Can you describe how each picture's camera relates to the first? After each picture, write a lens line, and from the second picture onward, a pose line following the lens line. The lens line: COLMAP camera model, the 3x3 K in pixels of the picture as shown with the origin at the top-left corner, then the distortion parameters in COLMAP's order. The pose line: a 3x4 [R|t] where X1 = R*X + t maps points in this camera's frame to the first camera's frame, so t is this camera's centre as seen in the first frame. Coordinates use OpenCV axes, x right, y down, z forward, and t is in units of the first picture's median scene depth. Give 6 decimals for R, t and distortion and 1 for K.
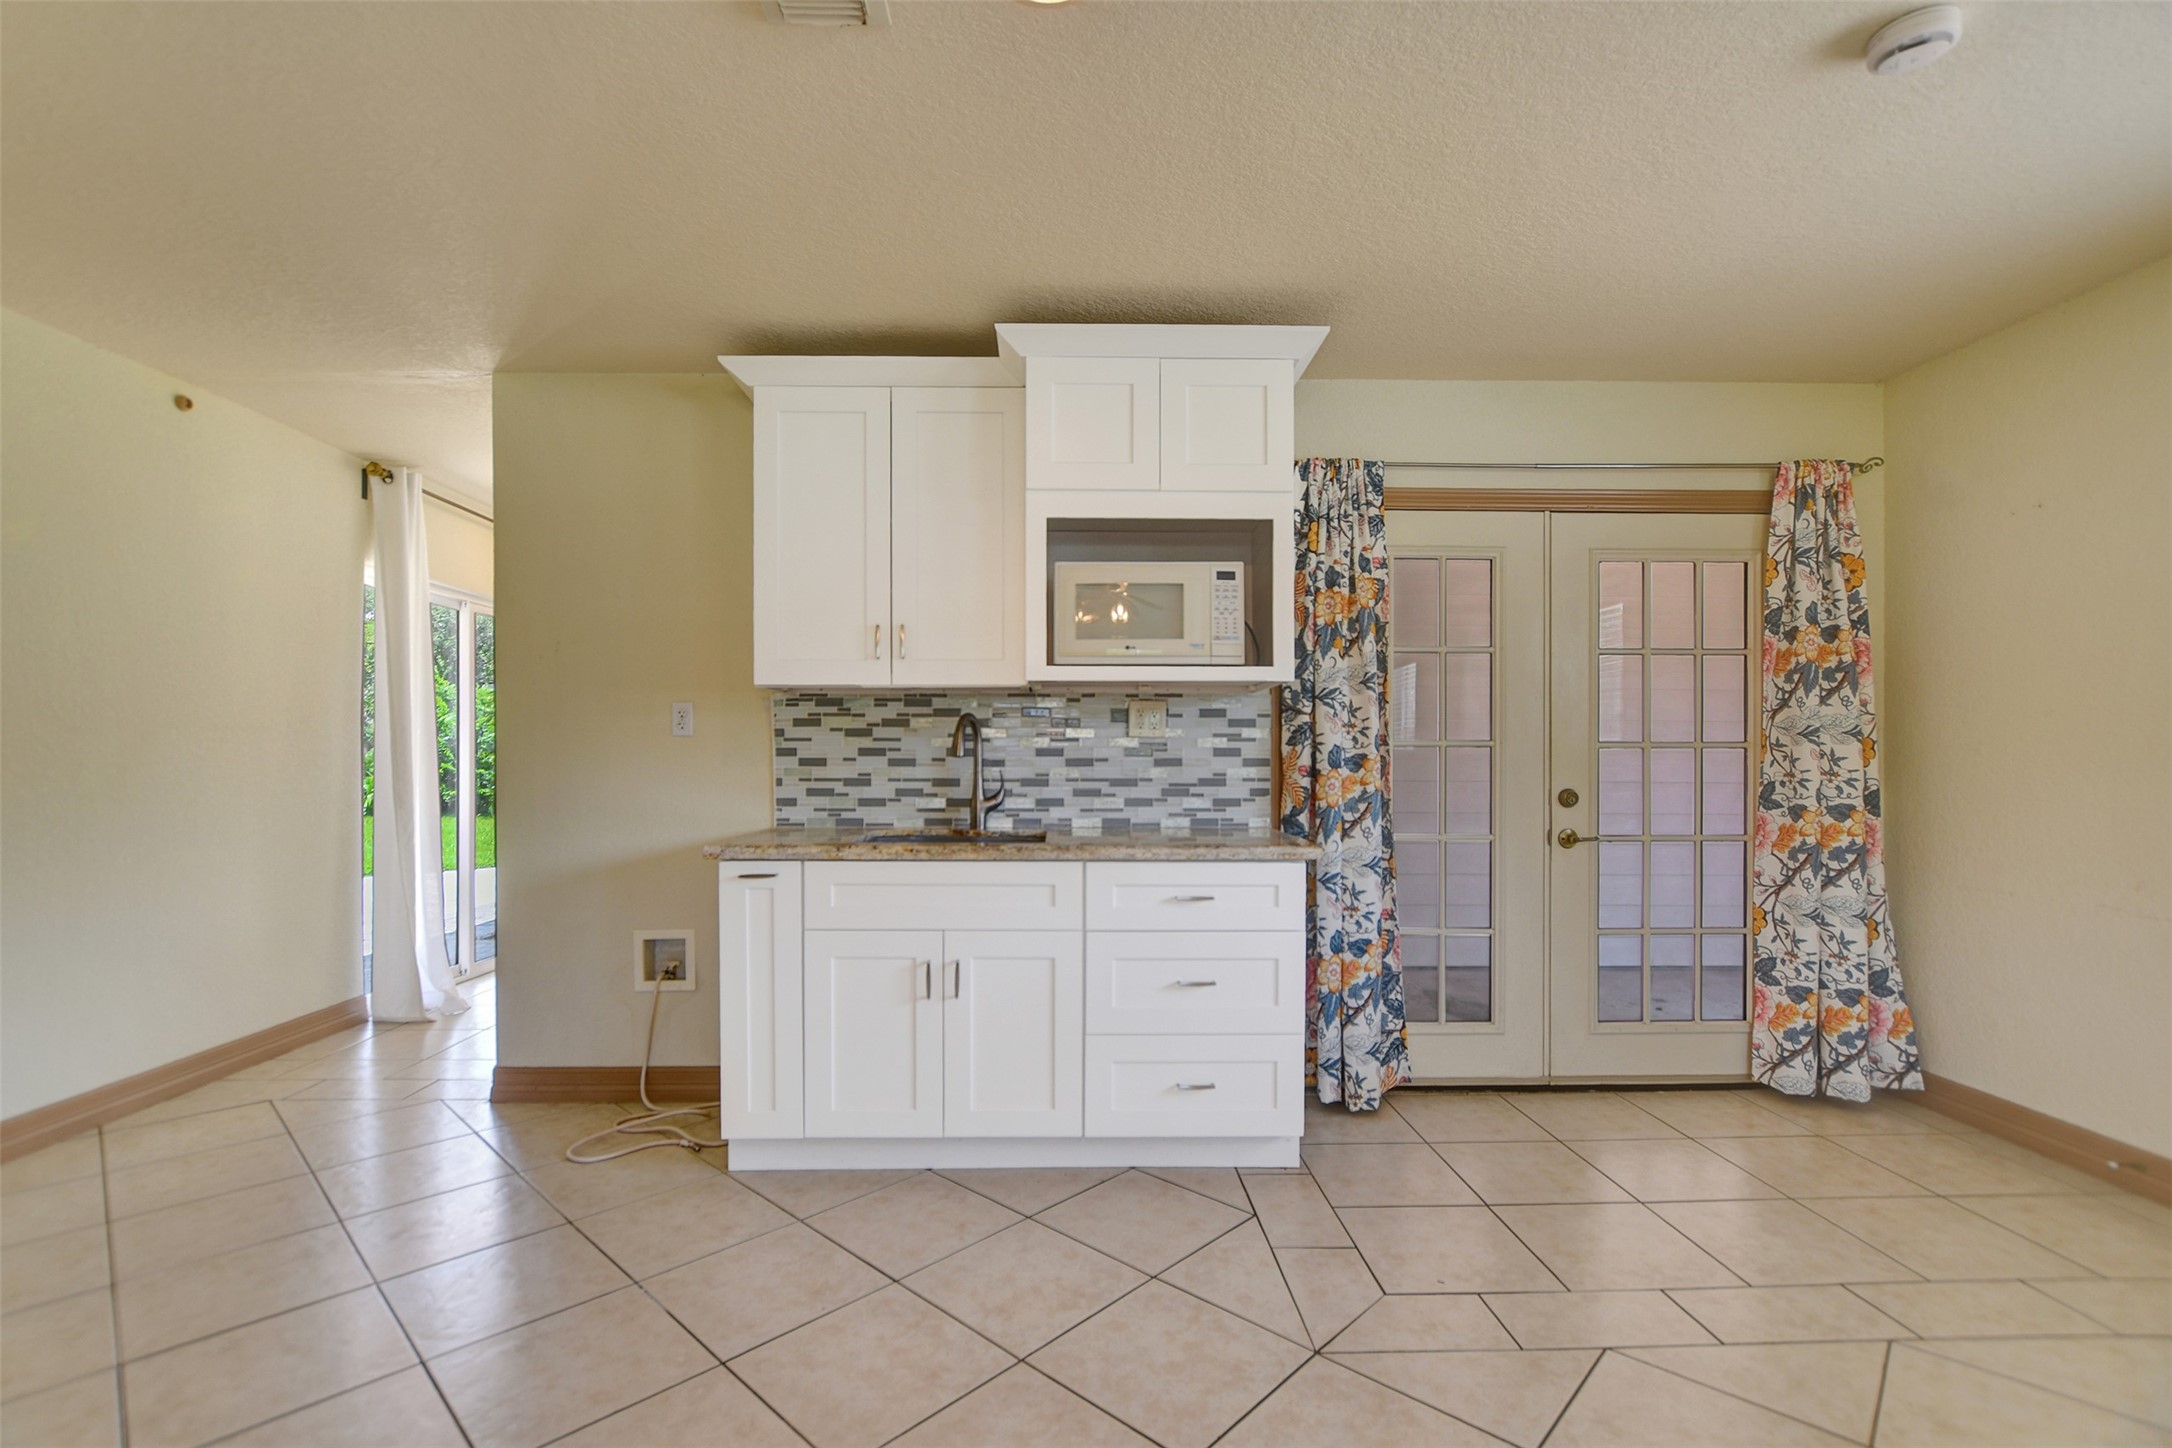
lens RADIAL K [[964.5, 0, 1080.5], [0, 964.5, 761.4], [0, 0, 1]] dist [-0.012272, -0.000515]
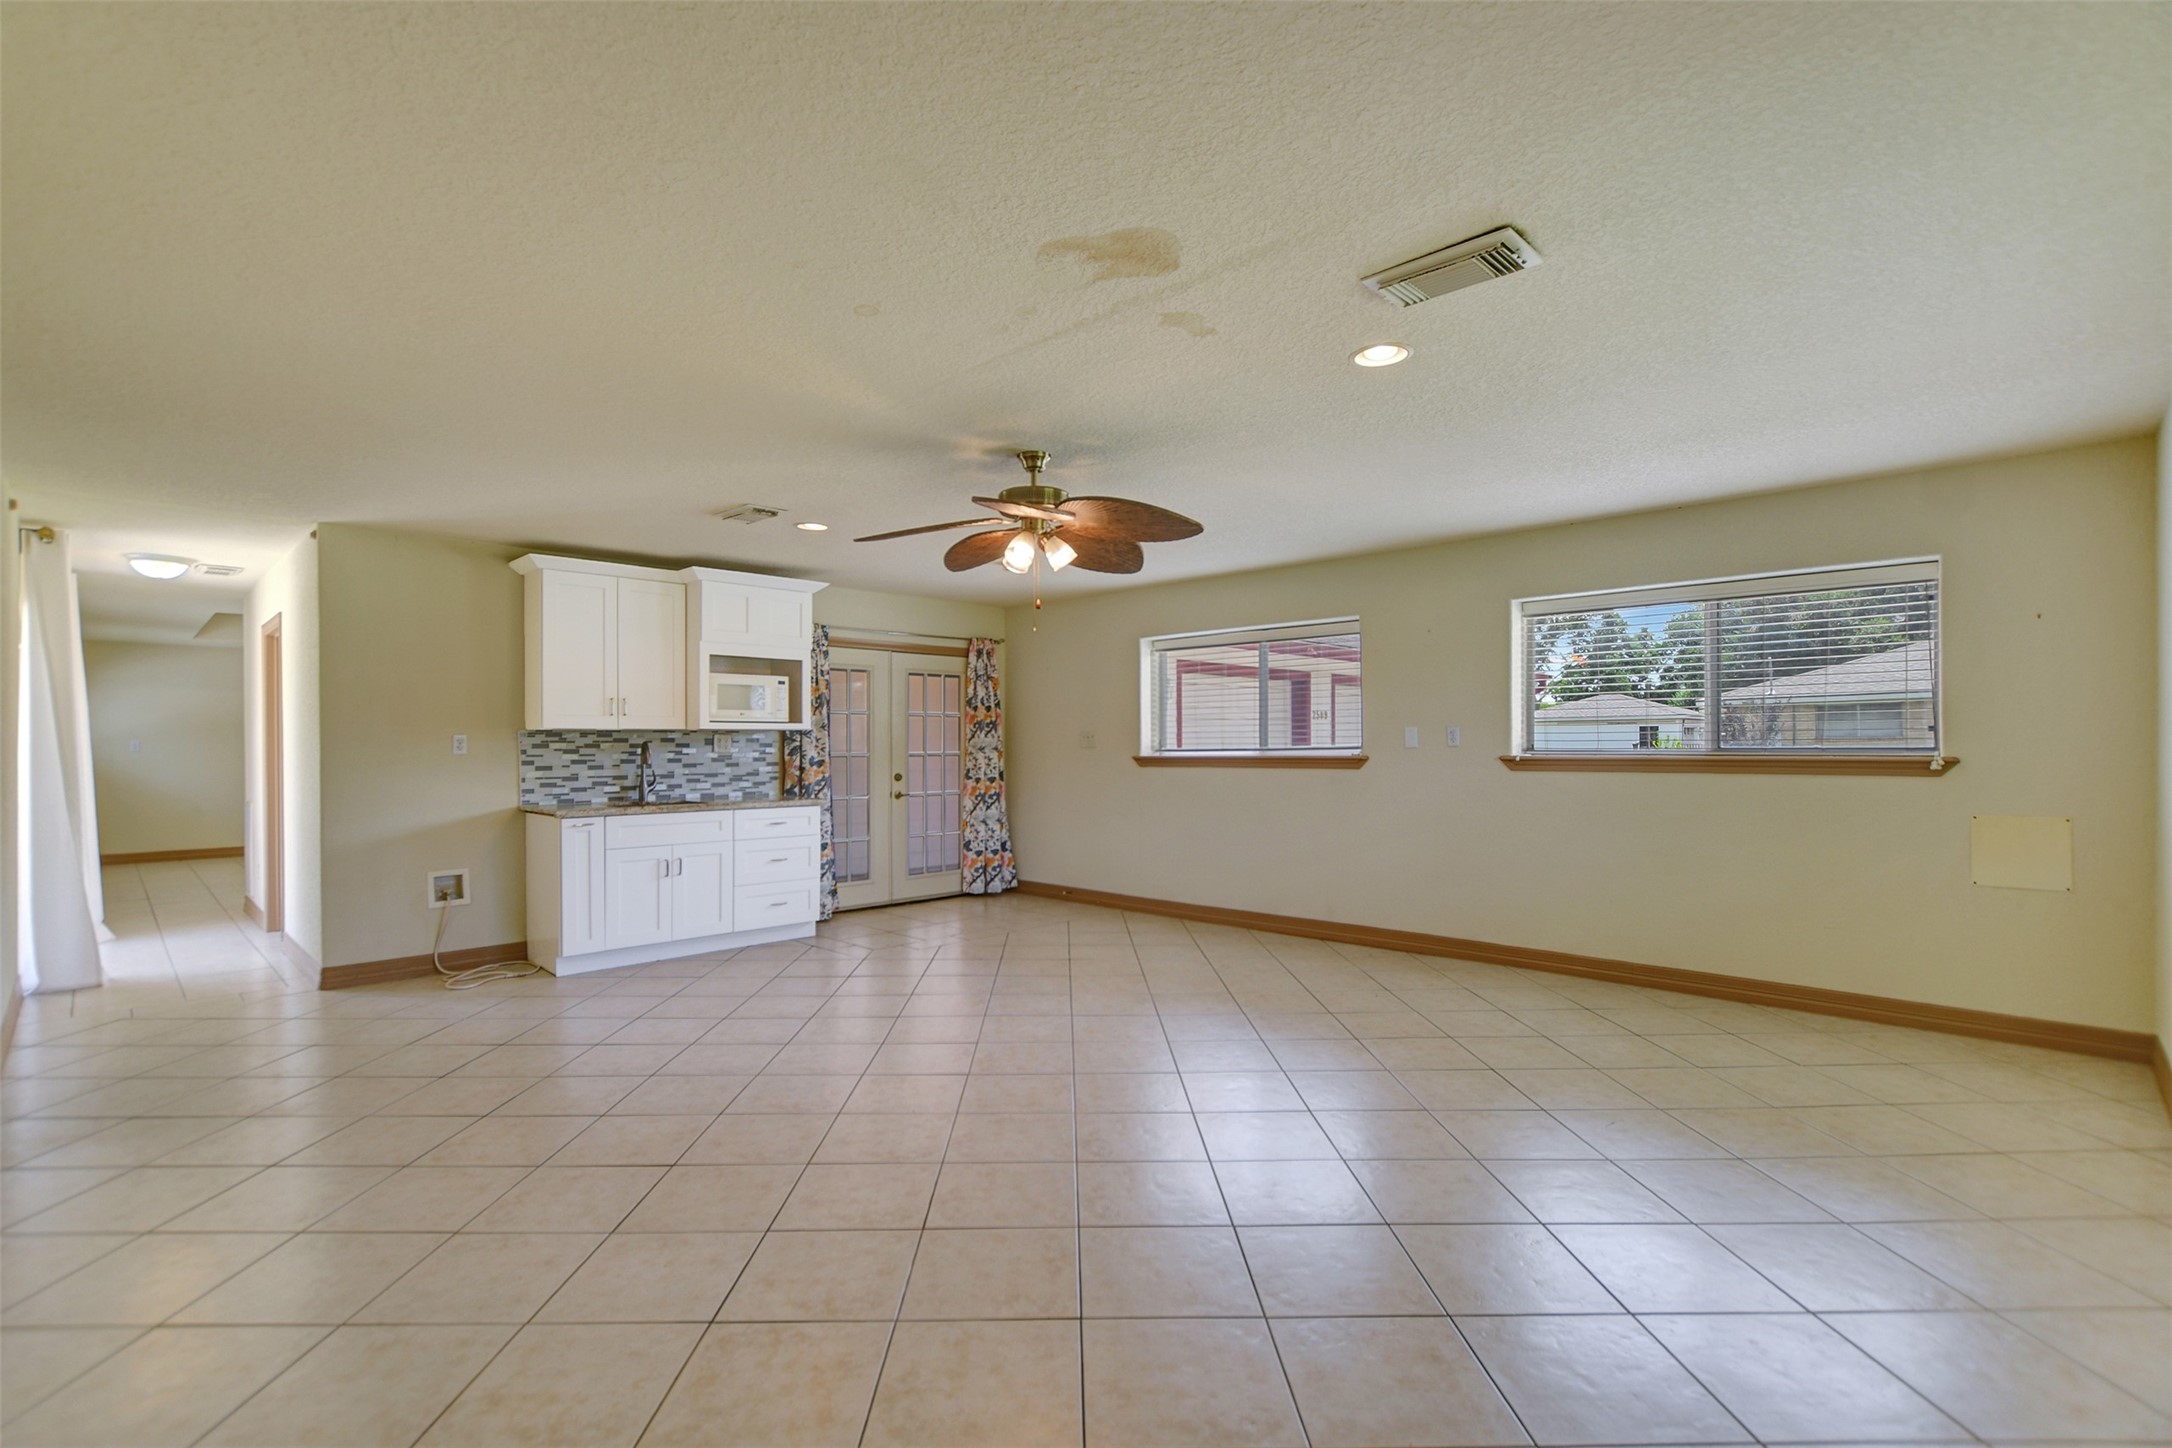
lens RADIAL K [[969.3, 0, 1076.8], [0, 969.3, 704.1], [0, 0, 1]] dist [-0.009325, 0.000189]
pose [[0.711386, 0.026207, 0.702313, -0.836510], [0.005354, 0.999073, -0.042703, -0.036170], [-0.702781, 0.034138, 0.710586, -0.970455]]
